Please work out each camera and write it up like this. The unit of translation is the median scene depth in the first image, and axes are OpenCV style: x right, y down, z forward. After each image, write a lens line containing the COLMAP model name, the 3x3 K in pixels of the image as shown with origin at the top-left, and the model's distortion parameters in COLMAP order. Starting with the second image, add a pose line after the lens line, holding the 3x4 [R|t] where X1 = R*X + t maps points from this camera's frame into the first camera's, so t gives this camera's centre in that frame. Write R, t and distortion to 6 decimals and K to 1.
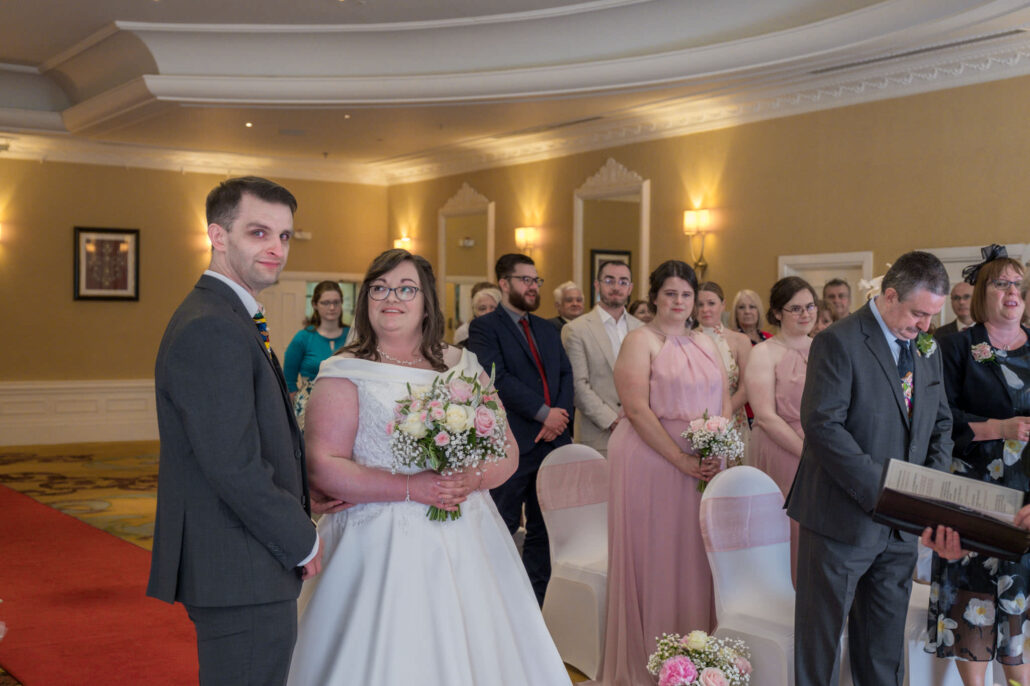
lens RADIAL K [[1384.1, 0, 502.1], [0, 1384.1, 346.2], [0, 0, 1]] dist [0.064806, 0.000000]
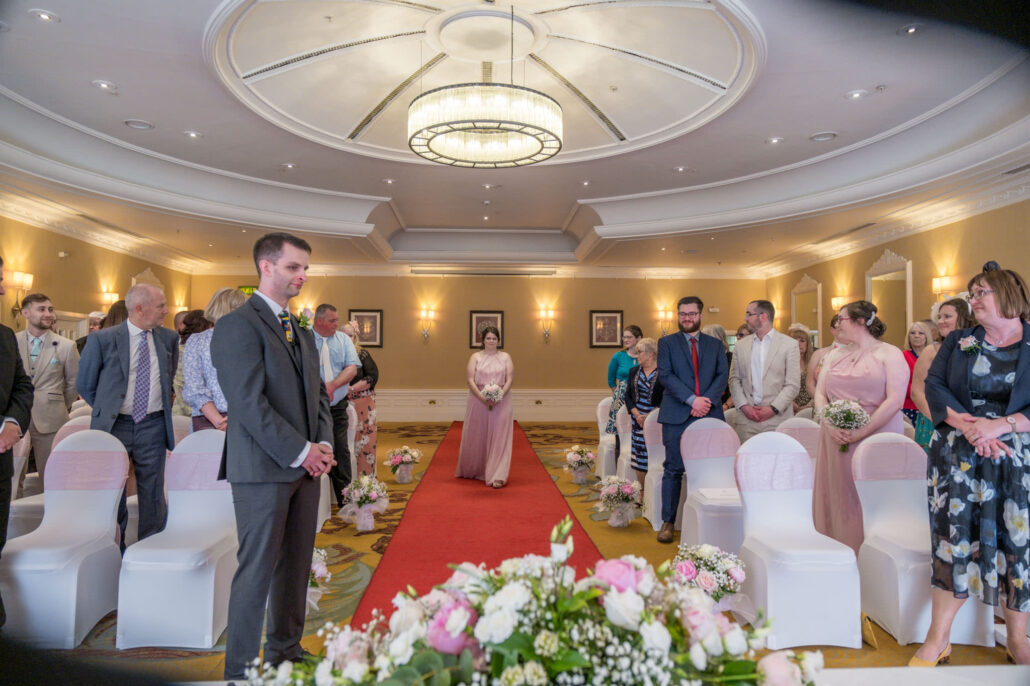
lens RADIAL K [[719.7, 0, 506.0], [0, 719.7, 343.3], [0, 0, 1]] dist [-0.001814, 0.011828]
pose [[0.864361, -0.022168, -0.502383, 0.112947], [-0.003342, 0.998753, -0.049821, 0.012977], [0.502861, 0.044742, 0.863209, 0.083301]]
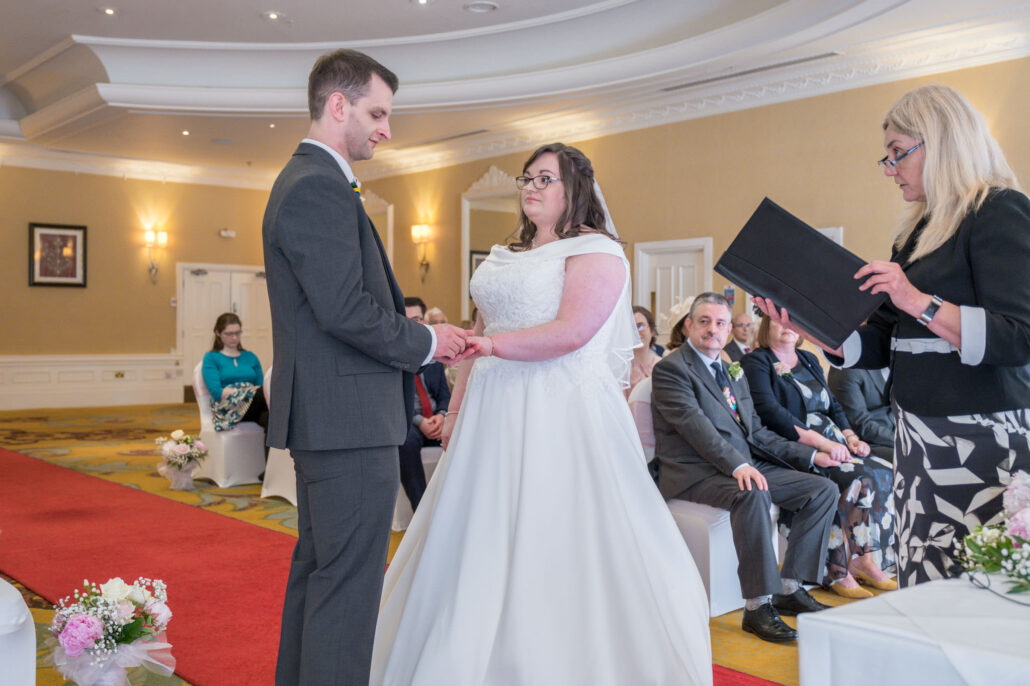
lens RADIAL K [[1119.1, 0, 506.4], [0, 1119.1, 350.0], [0, 0, 1]] dist [0.014646, 0.000000]
pose [[0.993322, -0.003345, 0.115325, -0.023157], [0.003173, 0.999994, 0.001669, 0.023378], [-0.115330, -0.001291, 0.993326, 0.028236]]
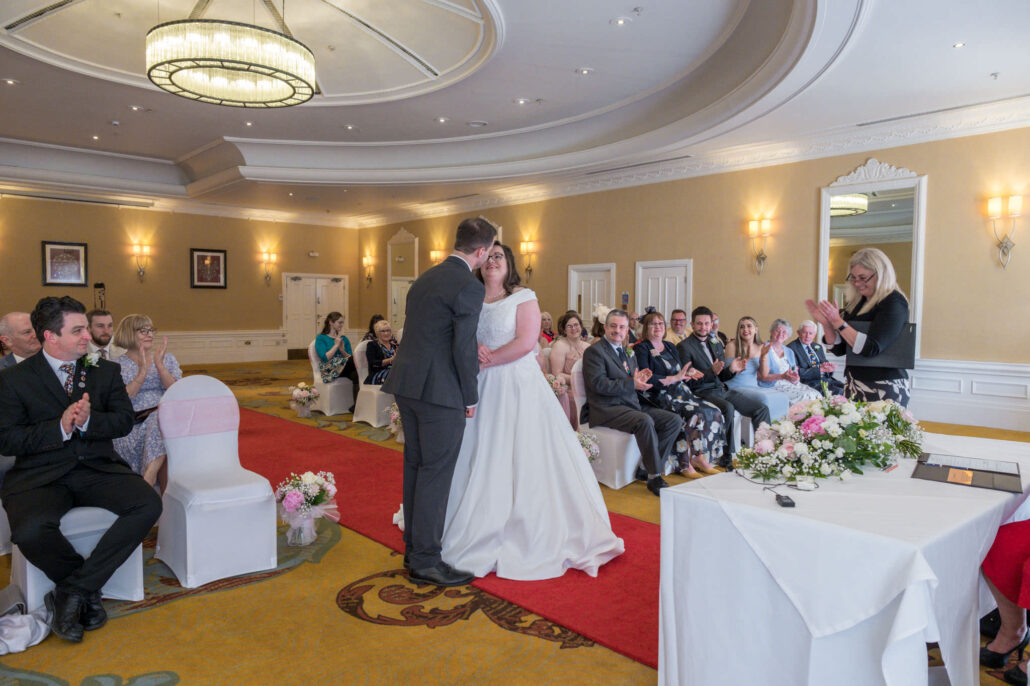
lens RADIAL K [[719.7, 0, 507.0], [0, 719.7, 350.4], [0, 0, 1]] dist [-0.001814, 0.011828]
pose [[0.988479, -0.009649, 0.151053, -0.041420], [0.002970, 0.999010, 0.044379, 0.010628], [-0.151332, -0.043419, 0.987529, -0.021742]]
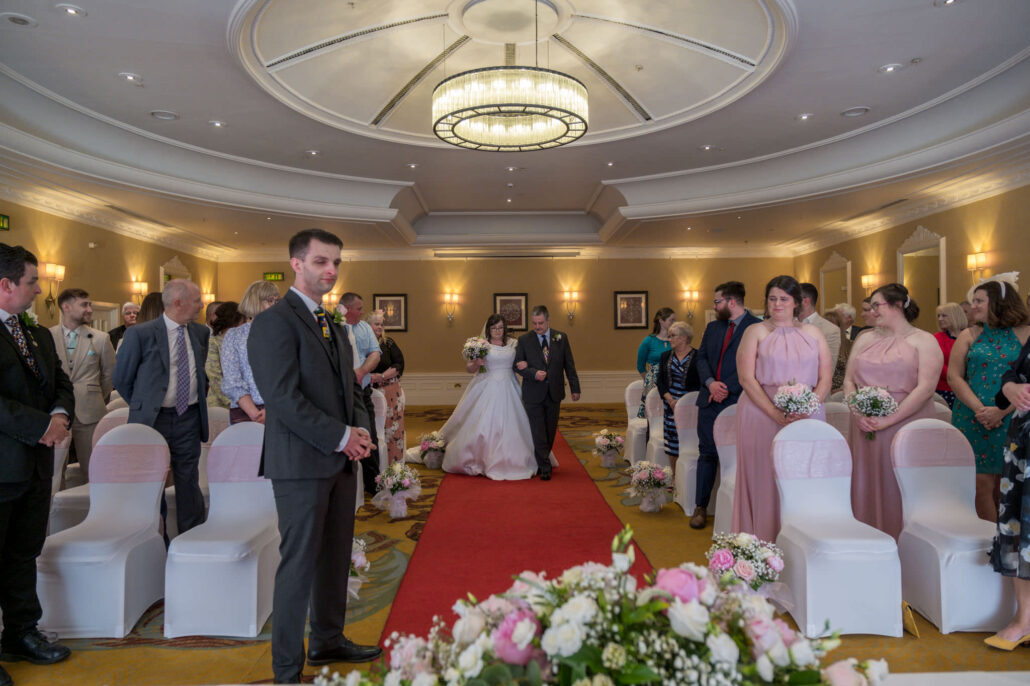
lens RADIAL K [[719.7, 0, 506.9], [0, 719.7, 344.8], [0, 0, 1]] dist [-0.001814, 0.011828]
pose [[0.849196, -0.018485, -0.527754, 0.109159], [0.008853, 0.999745, -0.020773, 0.009415], [0.528003, 0.012969, 0.849143, 0.081245]]
